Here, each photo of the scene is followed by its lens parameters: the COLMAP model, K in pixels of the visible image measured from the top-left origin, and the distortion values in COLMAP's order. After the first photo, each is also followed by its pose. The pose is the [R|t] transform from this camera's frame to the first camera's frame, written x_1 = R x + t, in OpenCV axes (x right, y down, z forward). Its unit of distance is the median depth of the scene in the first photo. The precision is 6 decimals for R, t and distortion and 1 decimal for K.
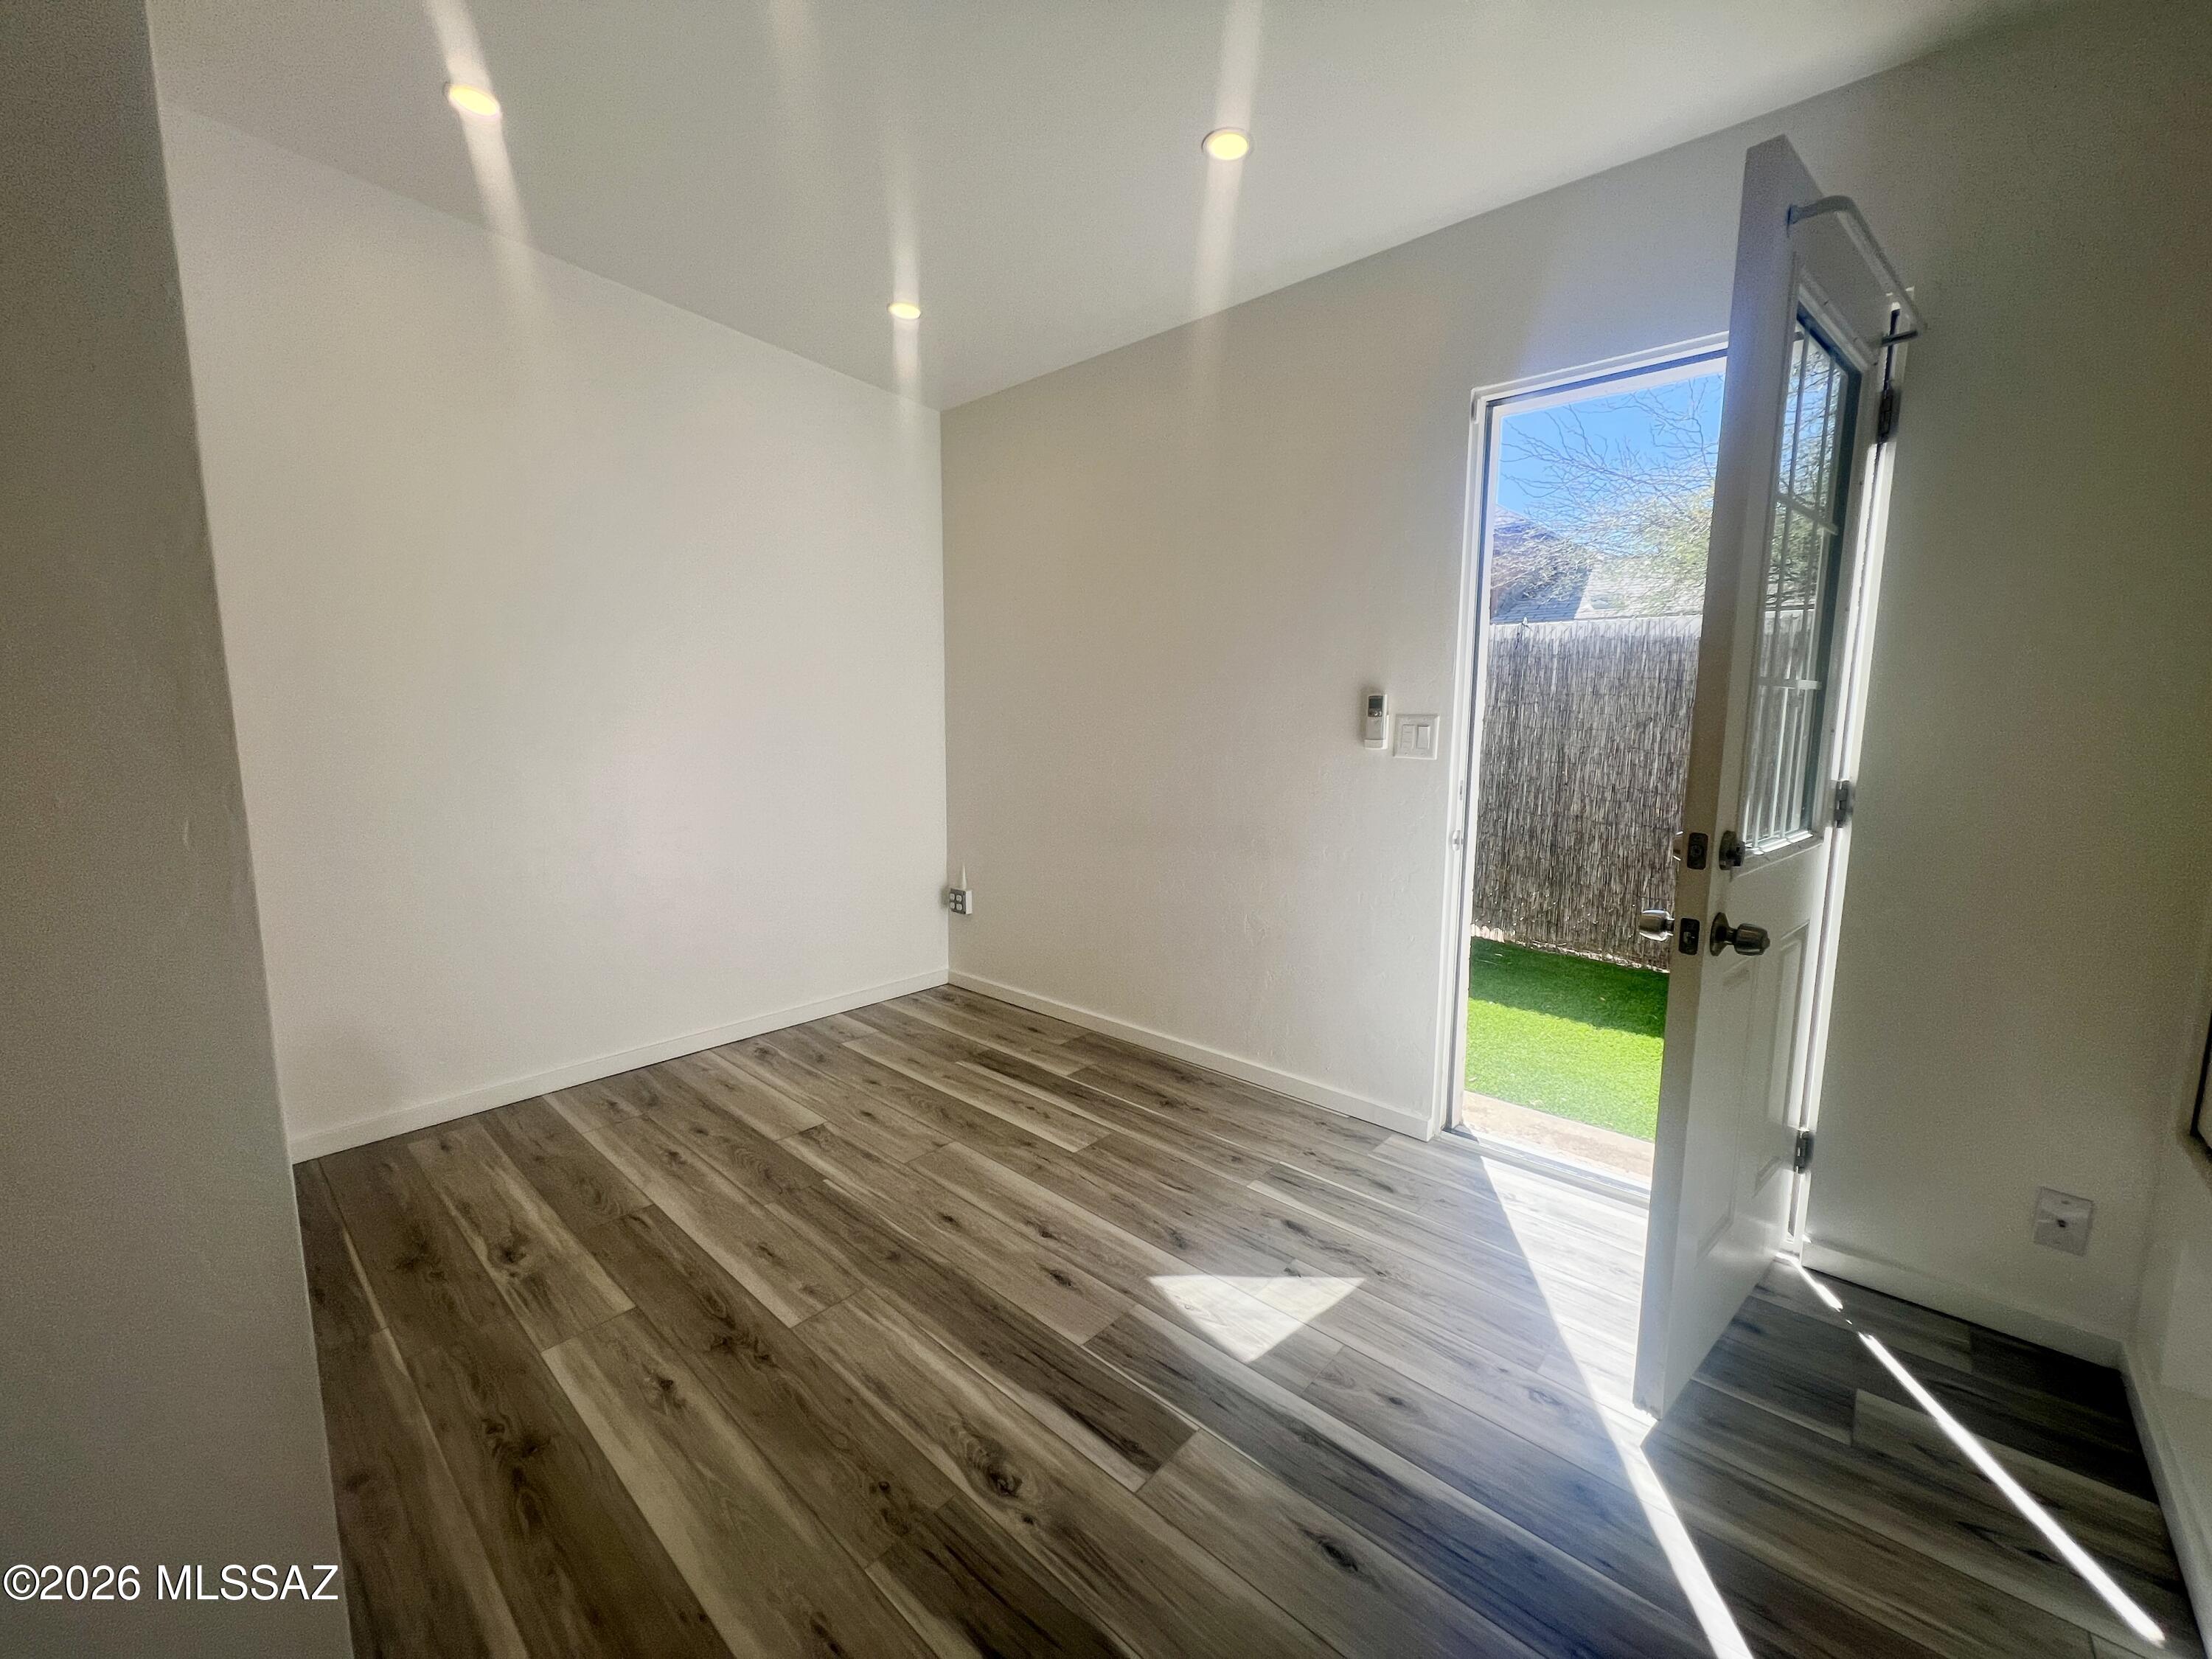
lens RADIAL K [[888.7, 0, 1095.3], [0, 888.7, 827.3], [0, 0, 1]] dist [-0.001833, 0.001003]
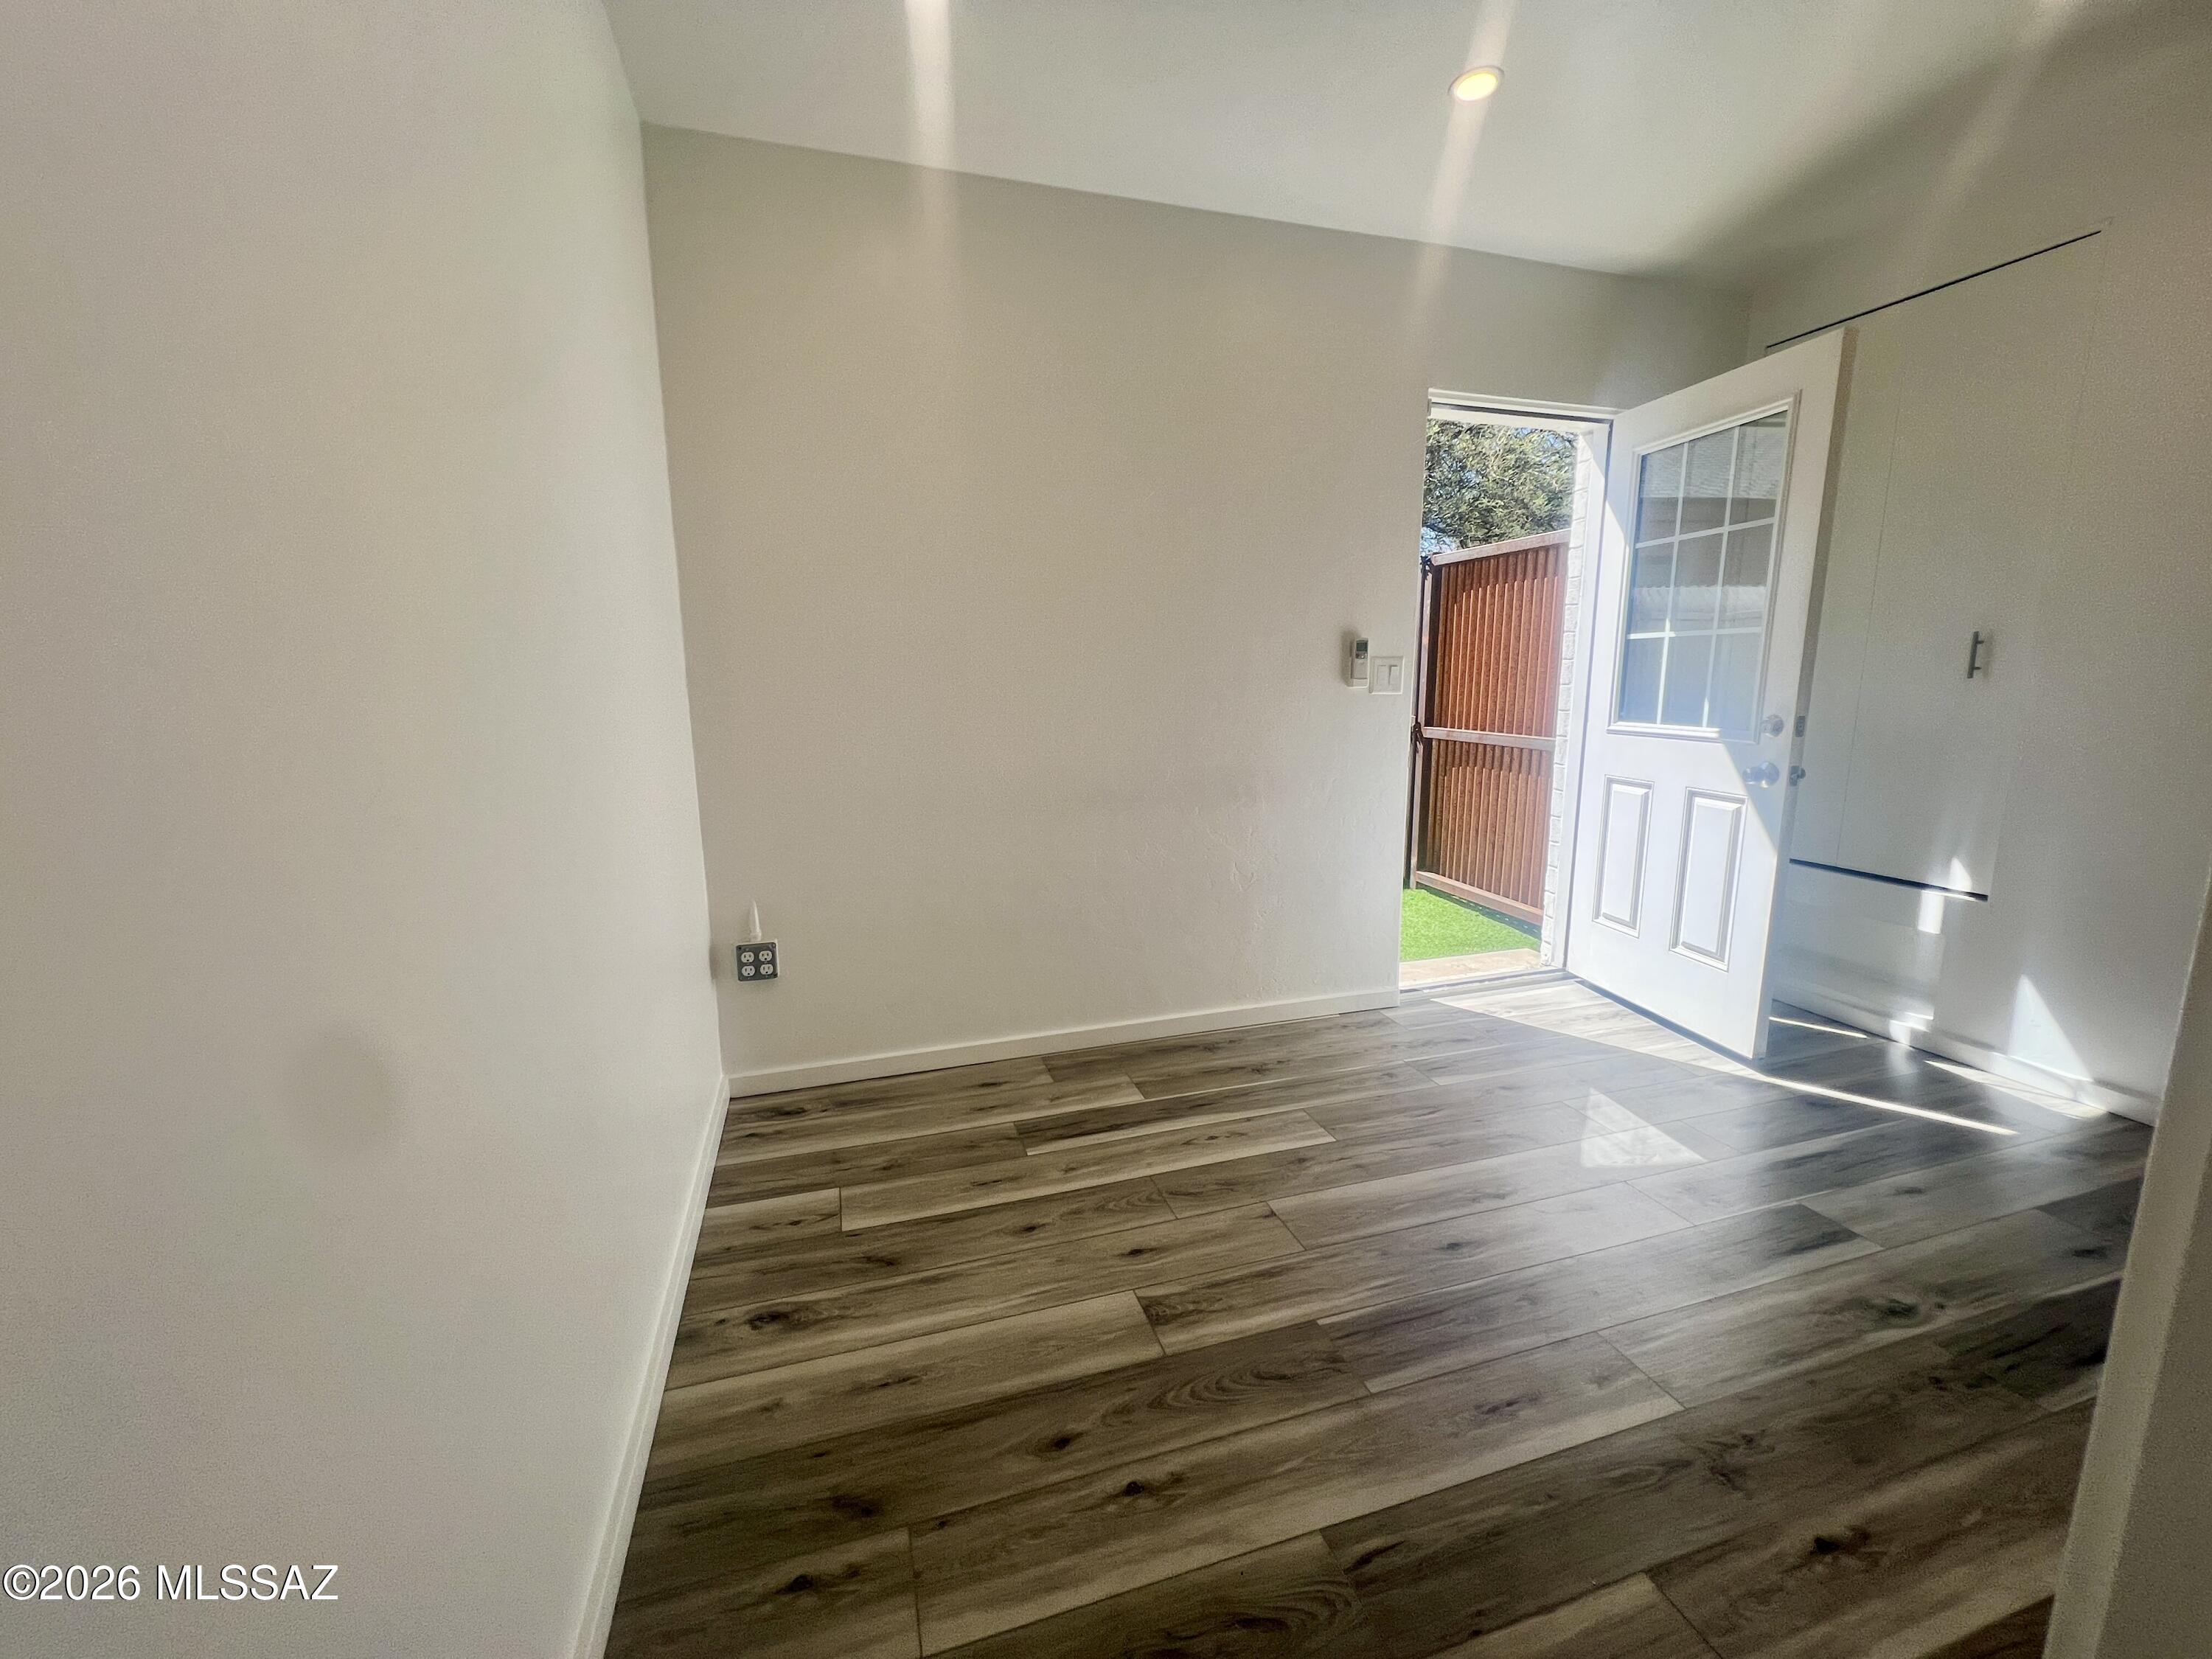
lens RADIAL K [[888.7, 0, 1096.1], [0, 888.7, 829.0], [0, 0, 1]] dist [-0.001833, 0.001003]
pose [[0.501233, -0.154364, 0.851433, -0.868341], [0.122236, 0.986724, 0.106933, -0.073794], [-0.856635, 0.050478, 0.513447, 0.729008]]
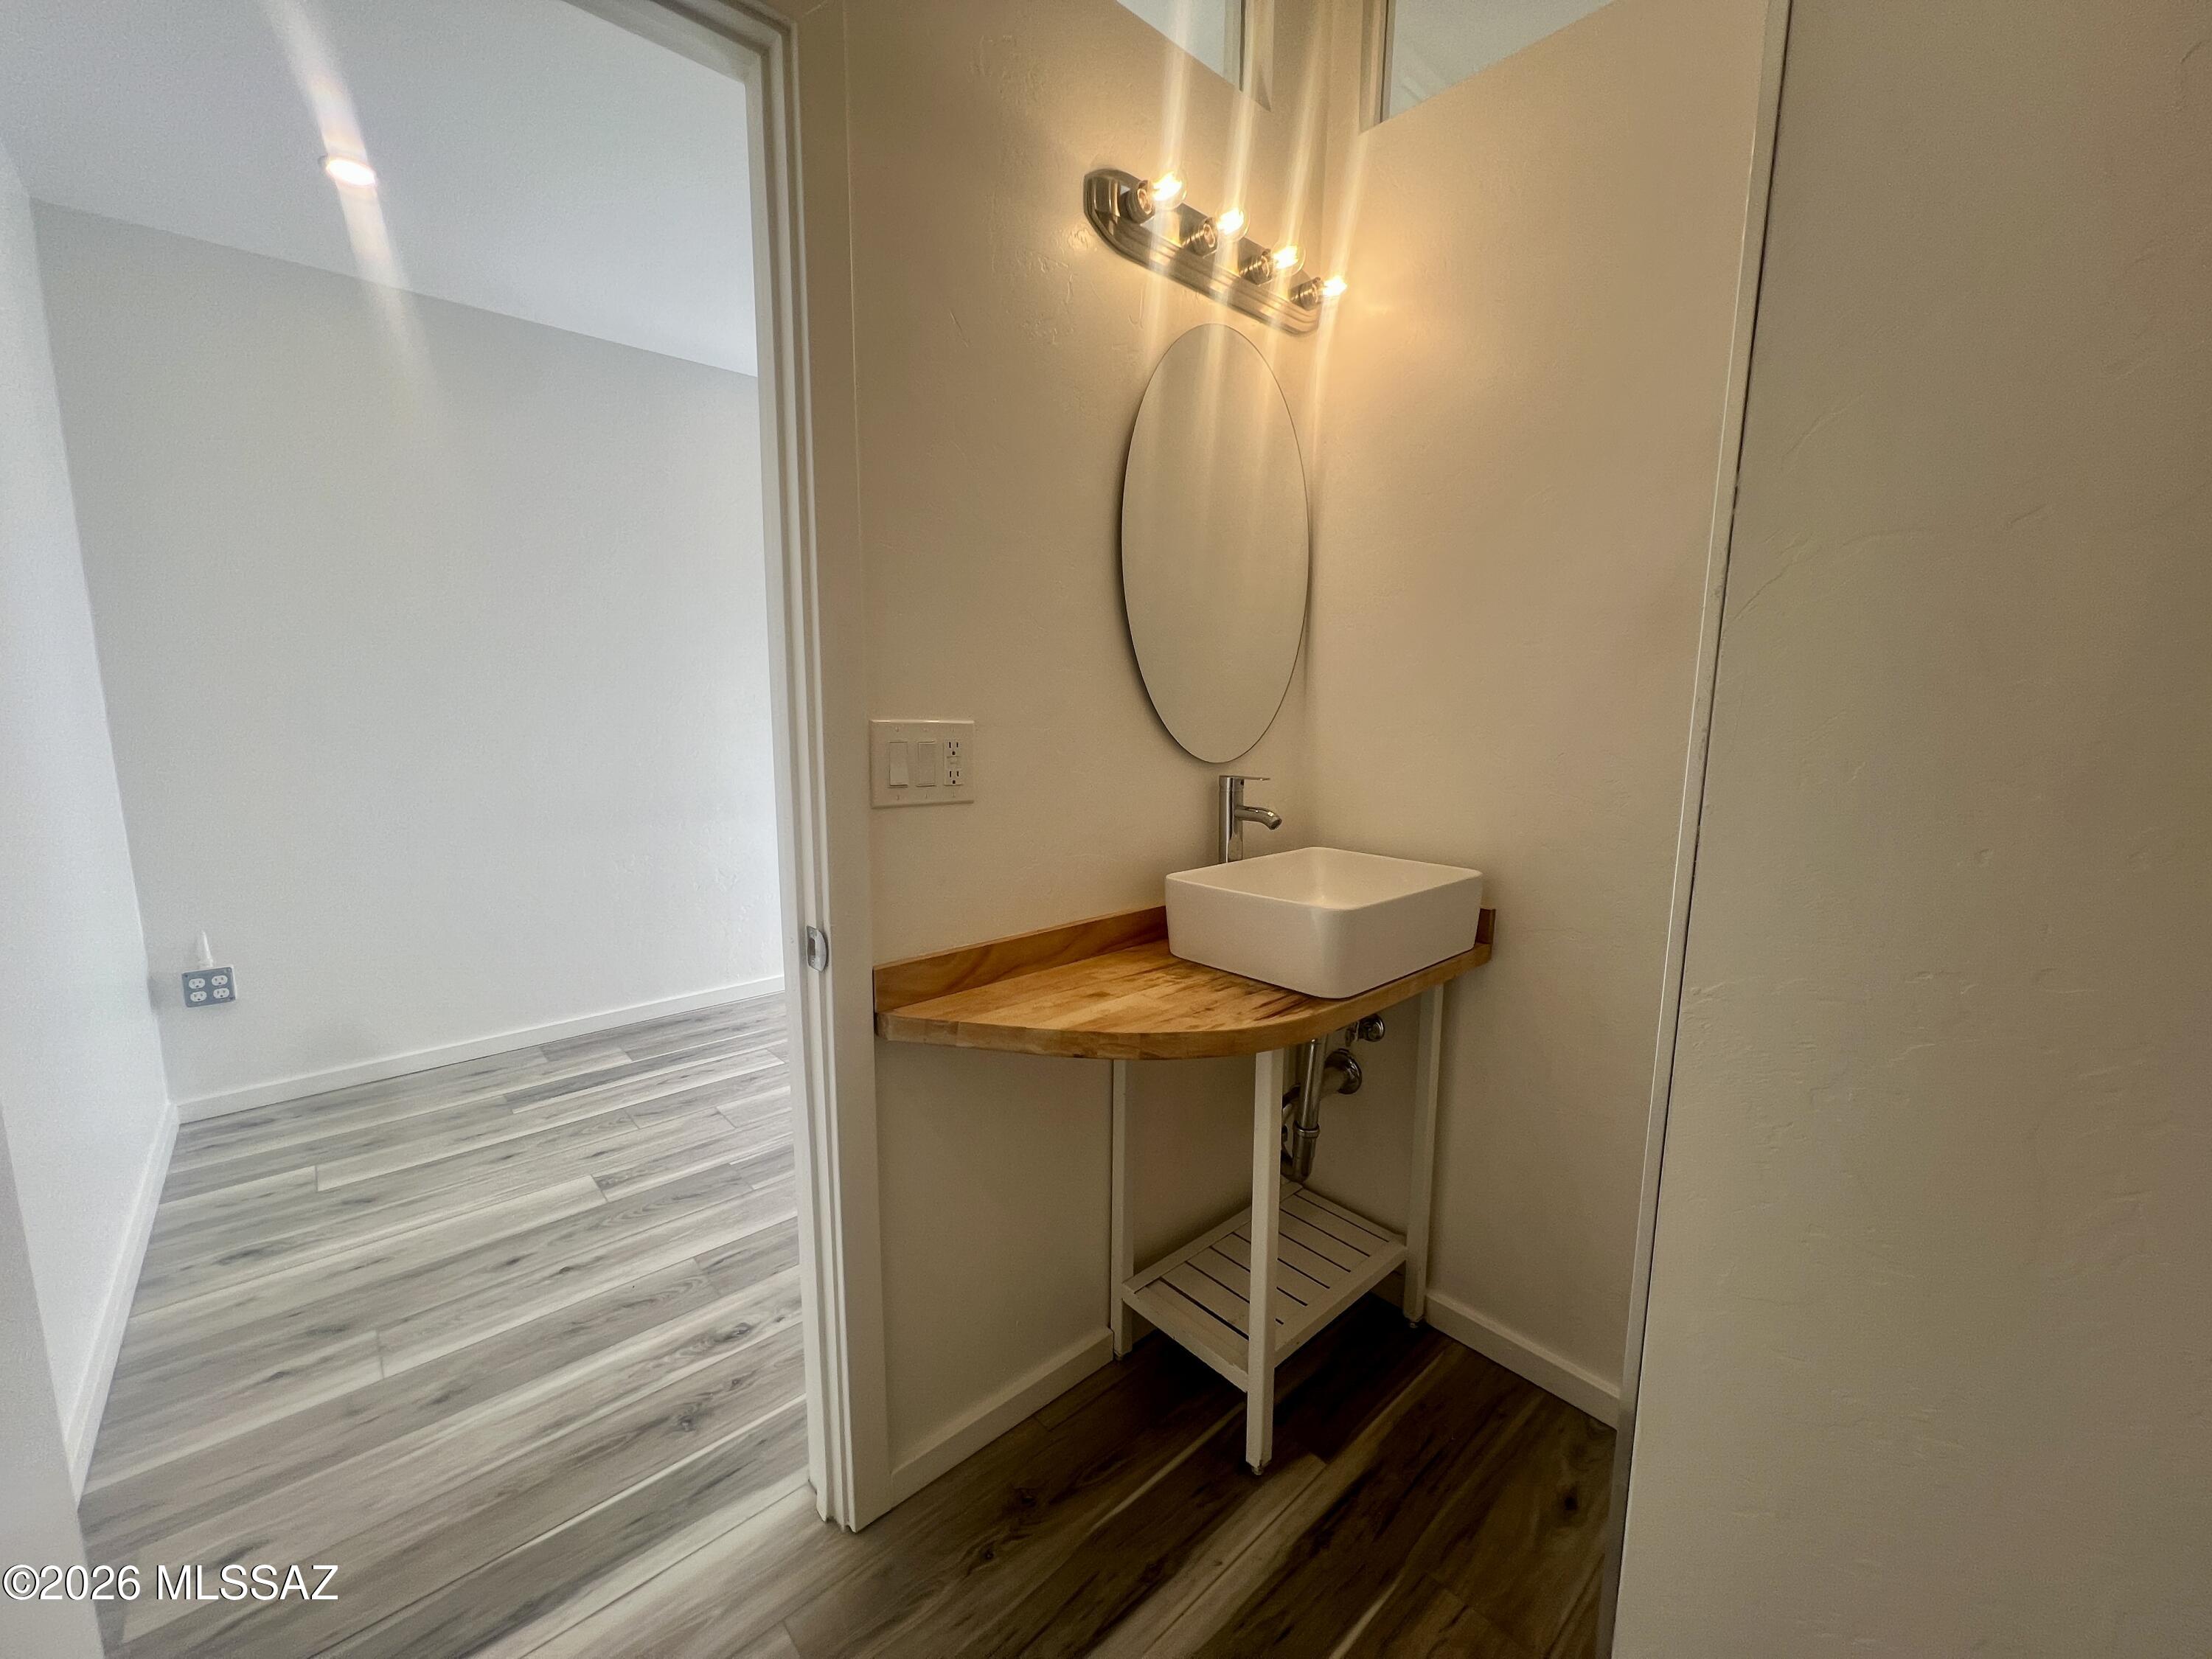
lens RADIAL K [[888.7, 0, 1106.0], [0, 888.7, 827.1], [0, 0, 1]] dist [-0.001833, 0.001003]
pose [[0.081162, -0.143977, 0.986247, -1.152642], [0.120474, 0.983674, 0.133687, -0.065641], [-0.989393, 0.107967, 0.097183, 0.405658]]
